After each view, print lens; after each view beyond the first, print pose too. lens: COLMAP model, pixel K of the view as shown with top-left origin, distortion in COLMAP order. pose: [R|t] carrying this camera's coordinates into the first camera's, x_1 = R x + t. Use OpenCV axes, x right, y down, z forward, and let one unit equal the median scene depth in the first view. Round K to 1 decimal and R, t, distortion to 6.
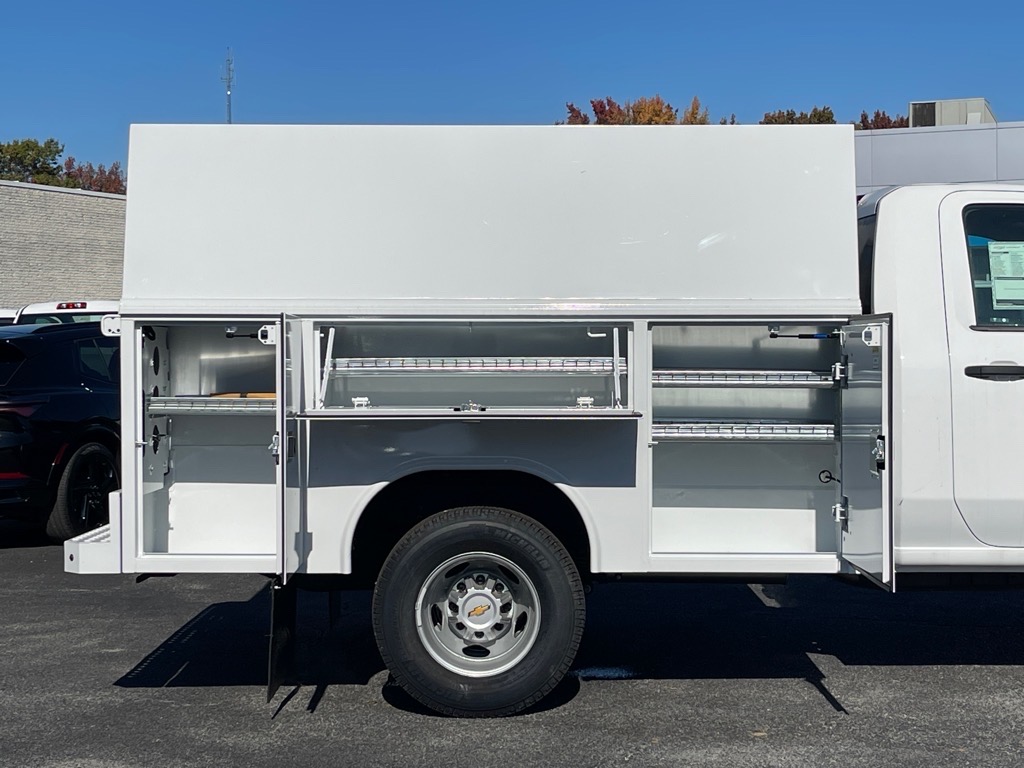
lens RADIAL K [[1776.1, 0, 534.9], [0, 1776.1, 363.5], [0, 0, 1]] dist [0.114880, 0.000000]
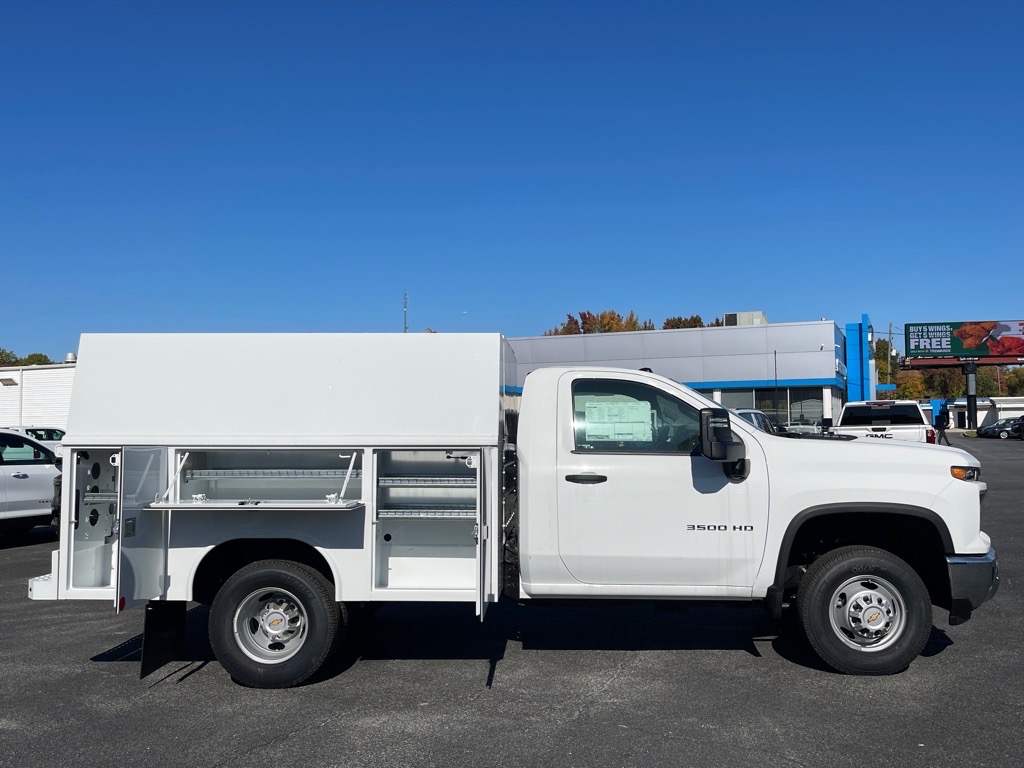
lens RADIAL K [[903.3, 0, 526.1], [0, 903.3, 378.0], [0, 0, 1]] dist [0.015834, 0.000027]
pose [[0.999410, -0.002398, -0.034276, 0.235653], [-0.000142, 0.997266, -0.073895, -0.026941], [0.034360, 0.073856, 0.996677, 0.149005]]
